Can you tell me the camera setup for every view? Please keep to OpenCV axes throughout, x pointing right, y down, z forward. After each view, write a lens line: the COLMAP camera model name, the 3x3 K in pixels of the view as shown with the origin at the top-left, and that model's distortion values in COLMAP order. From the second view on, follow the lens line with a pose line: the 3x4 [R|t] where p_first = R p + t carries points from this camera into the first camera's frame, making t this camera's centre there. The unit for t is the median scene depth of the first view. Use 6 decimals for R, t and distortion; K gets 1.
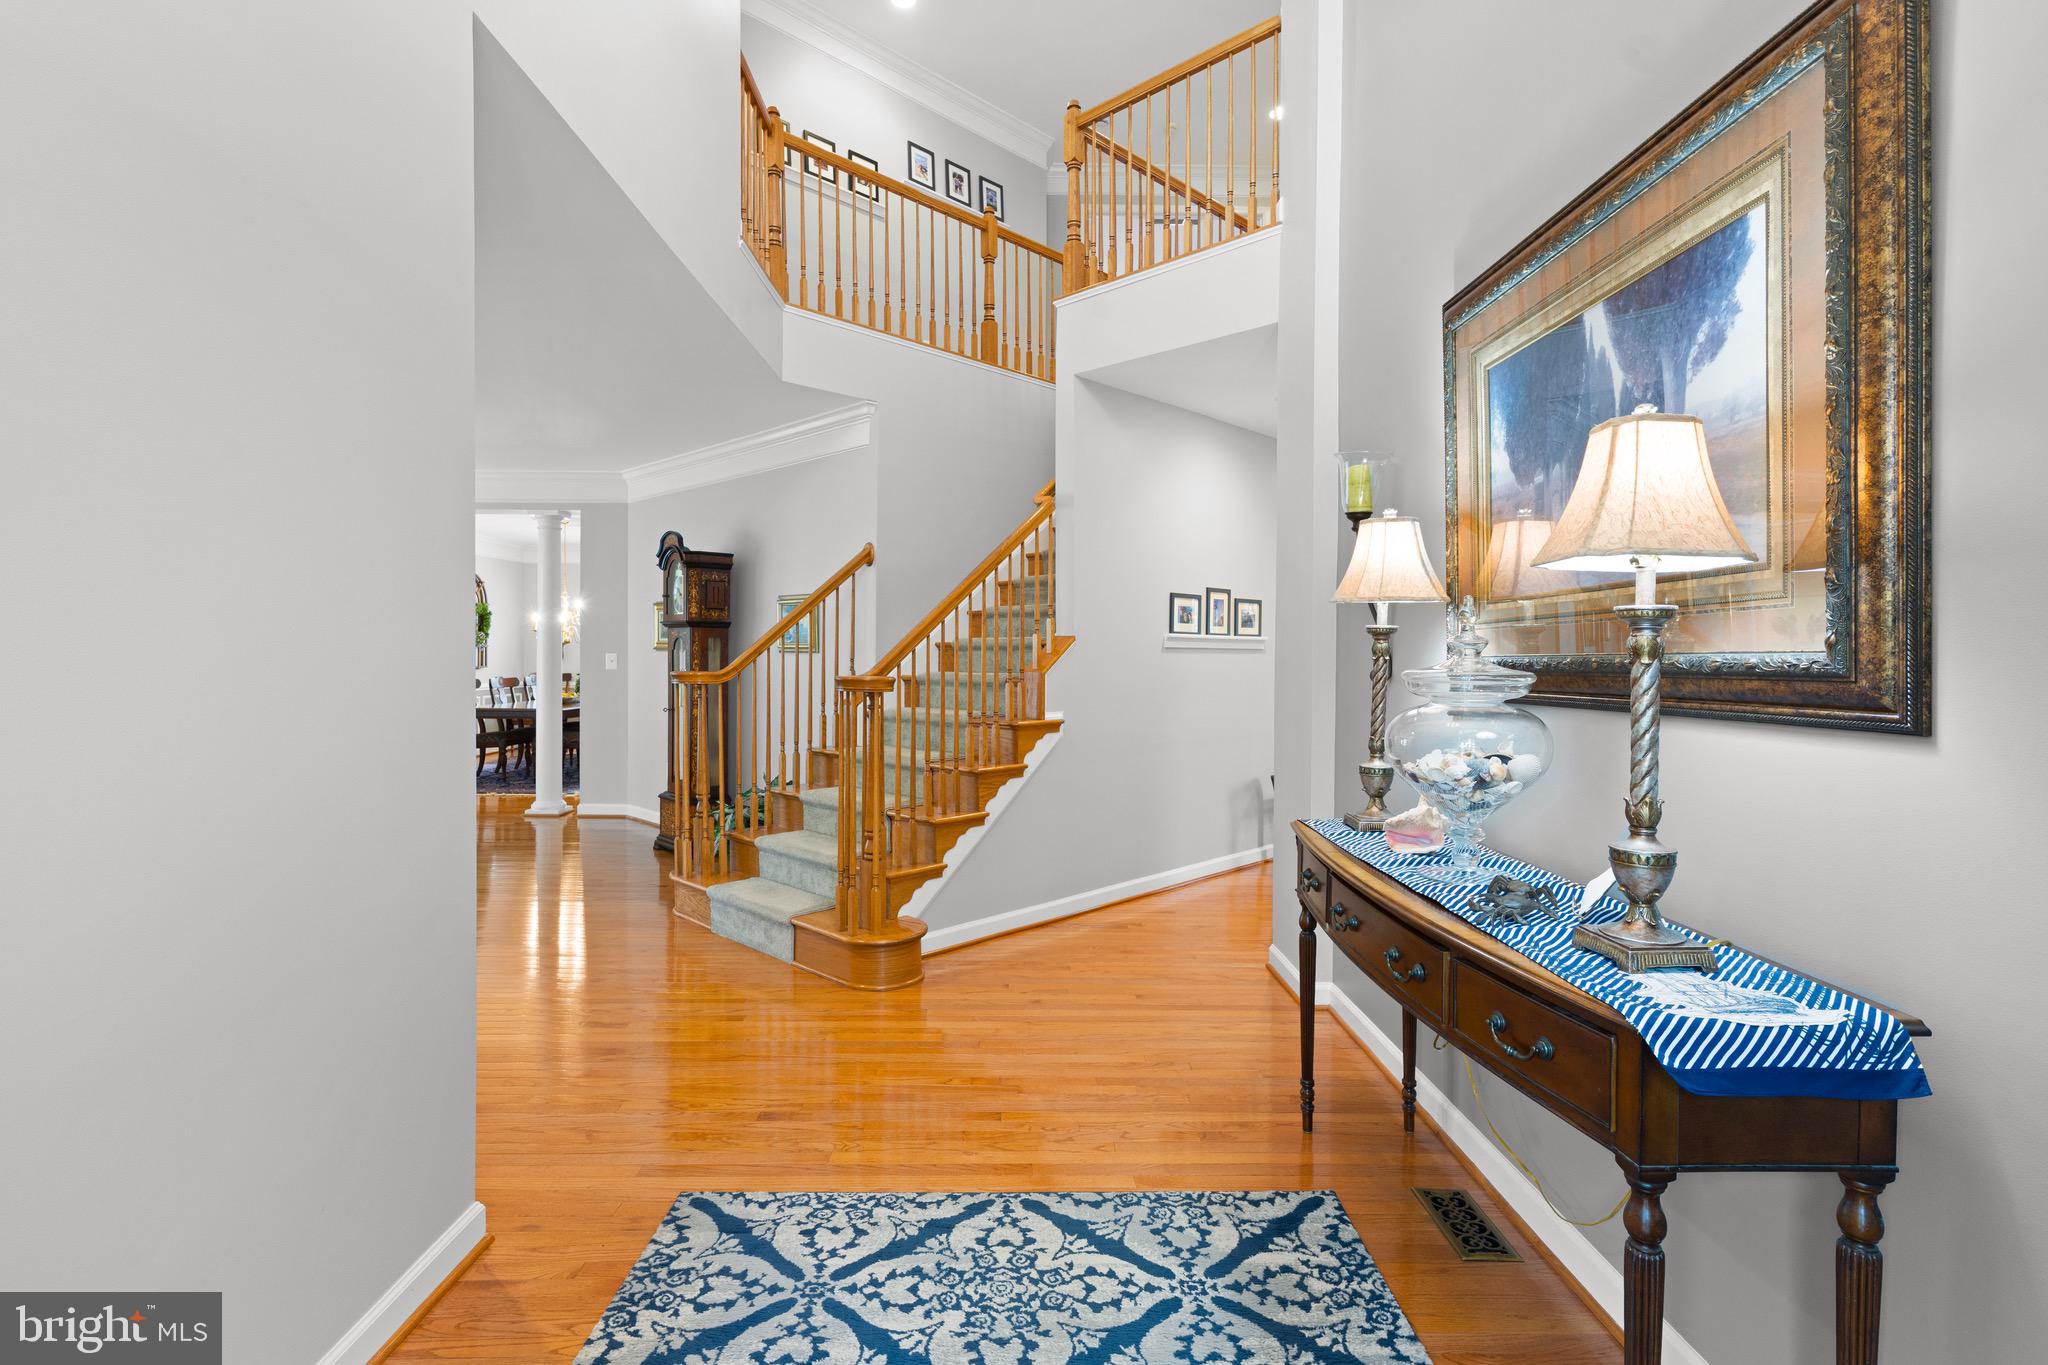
lens RADIAL K [[973.8, 0, 1016.6], [0, 973.8, 672.7], [0, 0, 1]] dist [-0.000088, 0.000307]
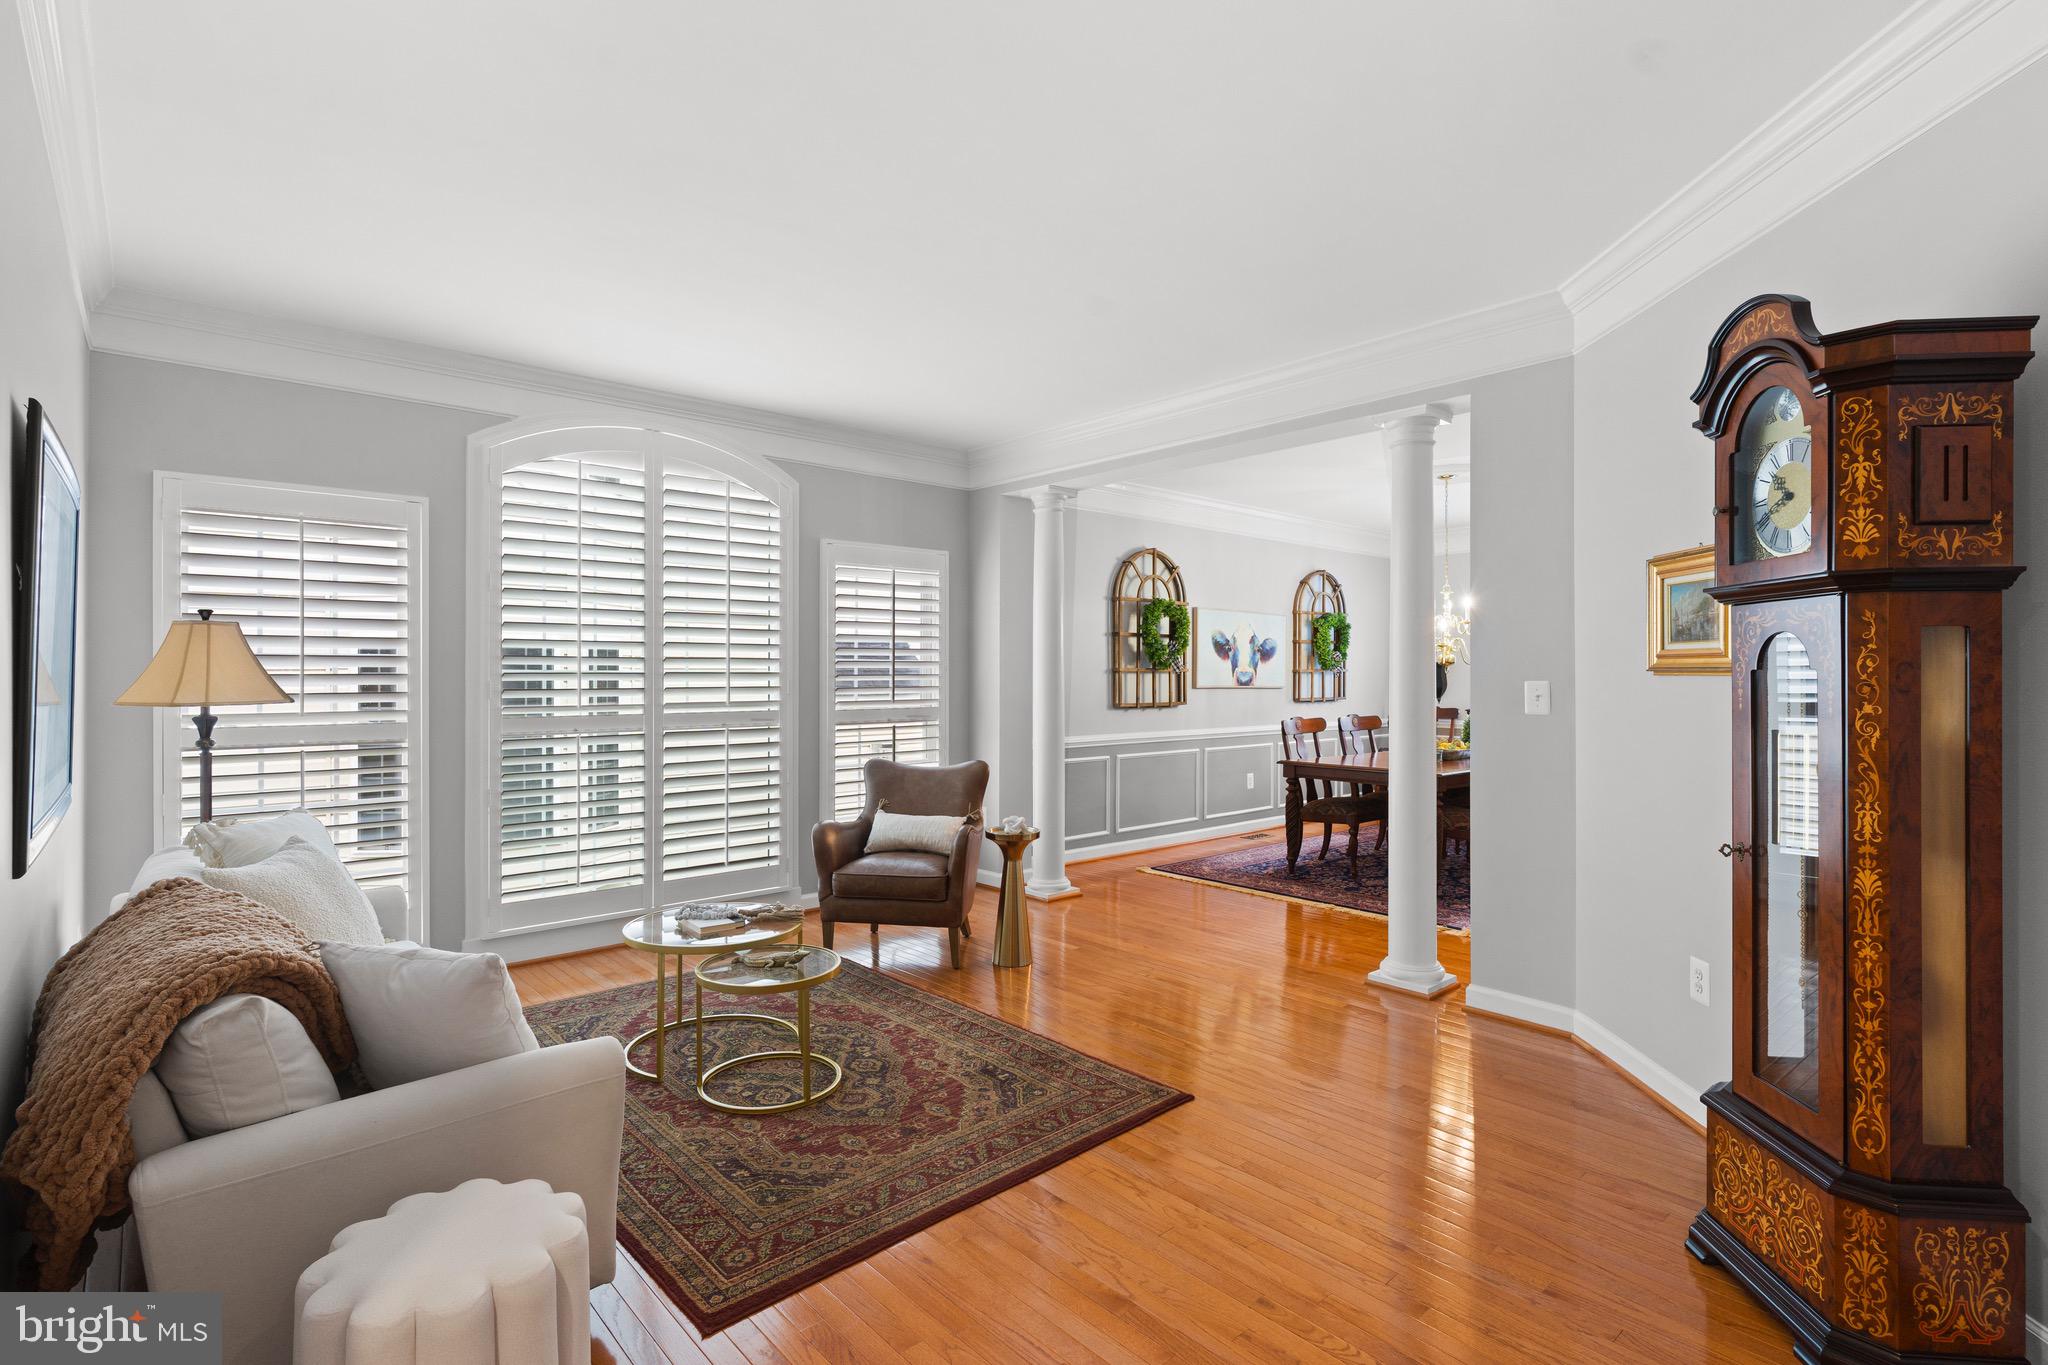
lens RADIAL K [[973.8, 0, 1016.6], [0, 973.8, 672.7], [0, 0, 1]] dist [-0.000088, 0.000307]
pose [[0.654163, -0.009939, -0.756288, -0.218195], [-0.010041, 0.999711, -0.021823, -0.010733], [0.756287, 0.021870, 0.653875, 0.487725]]
